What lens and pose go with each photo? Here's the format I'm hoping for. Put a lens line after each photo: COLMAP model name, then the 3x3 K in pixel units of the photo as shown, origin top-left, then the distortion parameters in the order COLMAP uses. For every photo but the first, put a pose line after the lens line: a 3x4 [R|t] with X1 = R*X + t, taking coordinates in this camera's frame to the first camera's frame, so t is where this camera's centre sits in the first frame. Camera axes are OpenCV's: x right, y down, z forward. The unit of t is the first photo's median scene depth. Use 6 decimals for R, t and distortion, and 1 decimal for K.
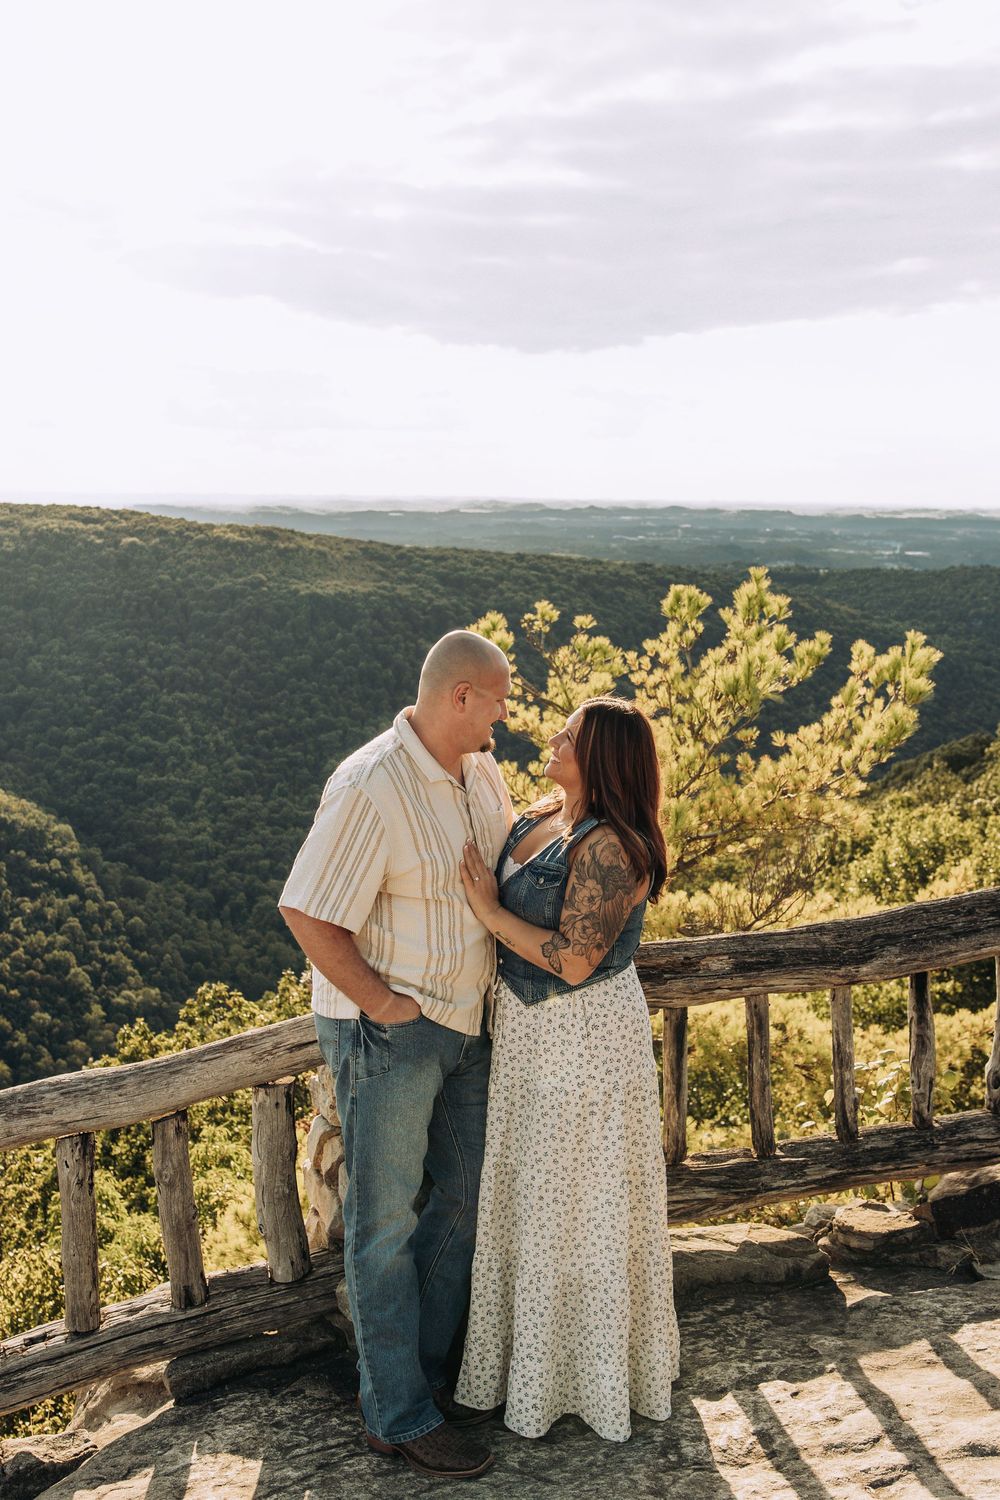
lens RADIAL K [[1655.4, 0, 471.1], [0, 1655.4, 673.8], [0, 0, 1]] dist [0.009933, -0.021263]
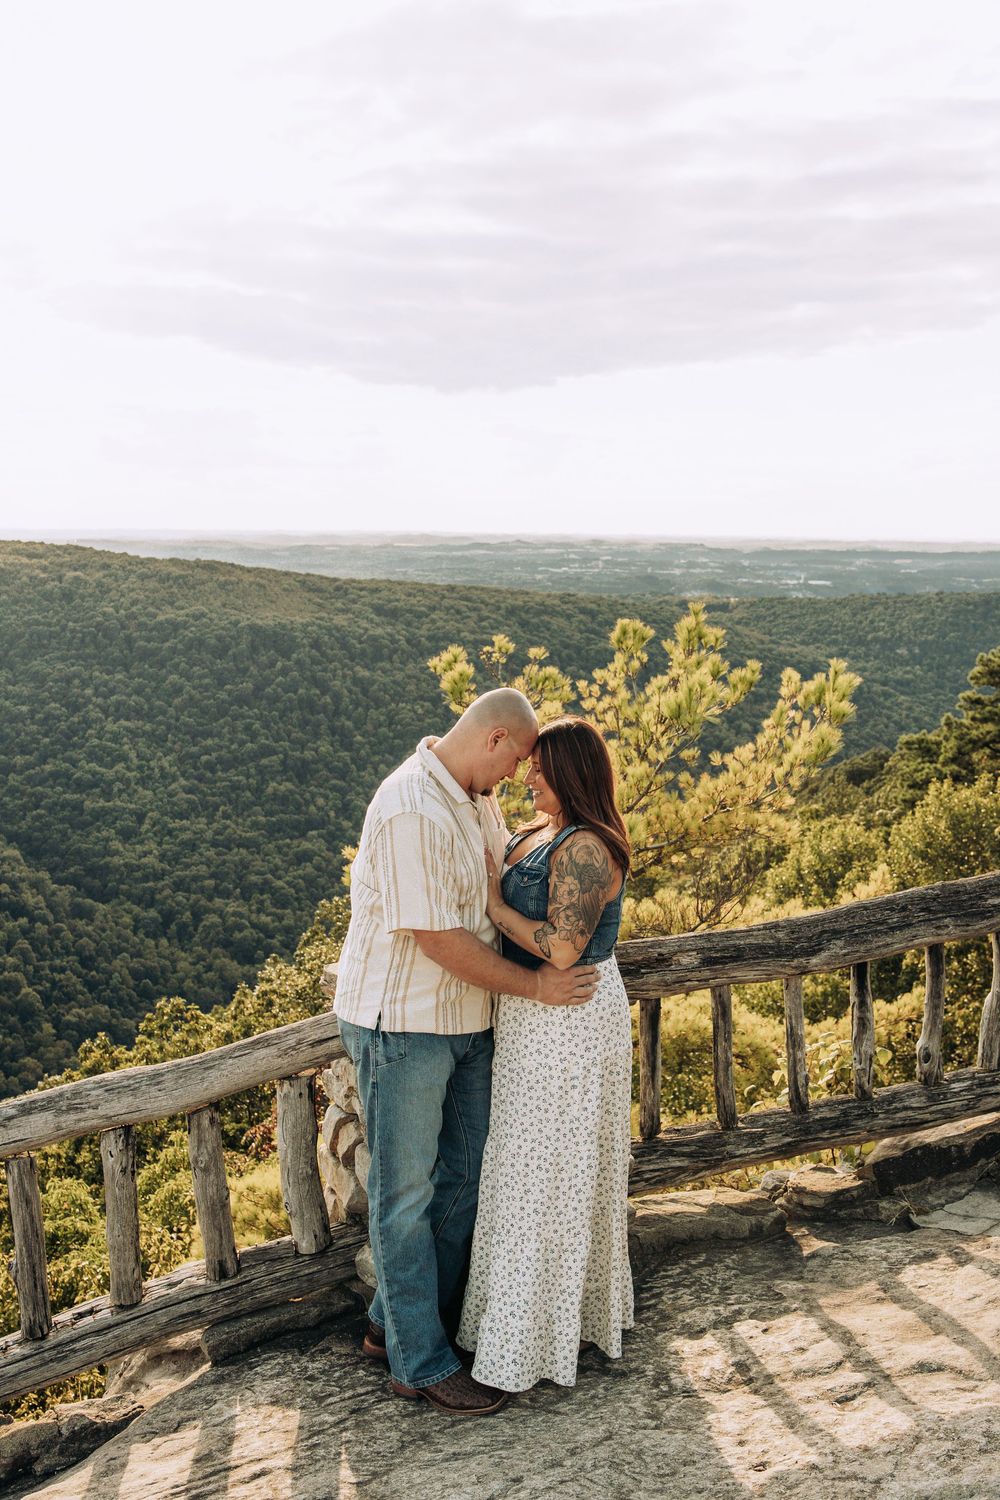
lens RADIAL K [[1570.1, 0, 526.4], [0, 1570.1, 712.0], [0, 0, 1]] dist [0.013588, -0.030583]
pose [[0.996816, -0.012666, 0.078720, -0.040280], [0.011983, 0.999886, 0.009135, -0.004418], [-0.078826, -0.008163, 0.996855, -0.055604]]
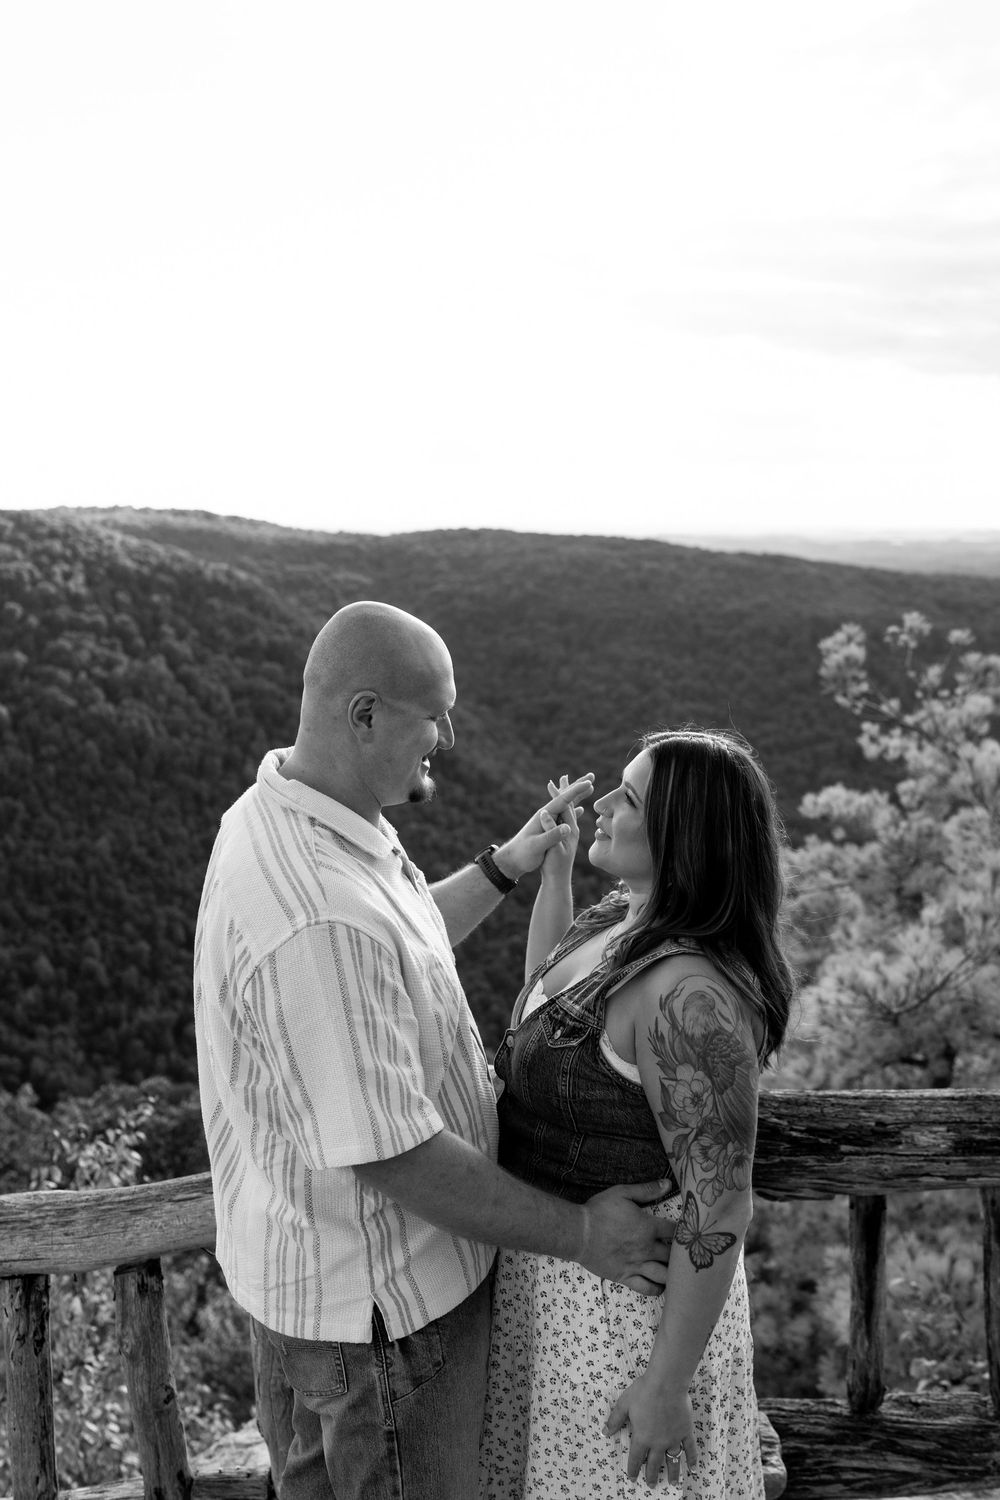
lens RADIAL K [[1472.1, 0, 525.0], [0, 1472.1, 748.2], [0, 0, 1]] dist [0.004698, -0.007837]
pose [[0.955511, 0.041161, -0.292069, 0.150279], [-0.029111, 0.998541, 0.045487, -0.002794], [0.293515, -0.034961, 0.955315, 0.368696]]
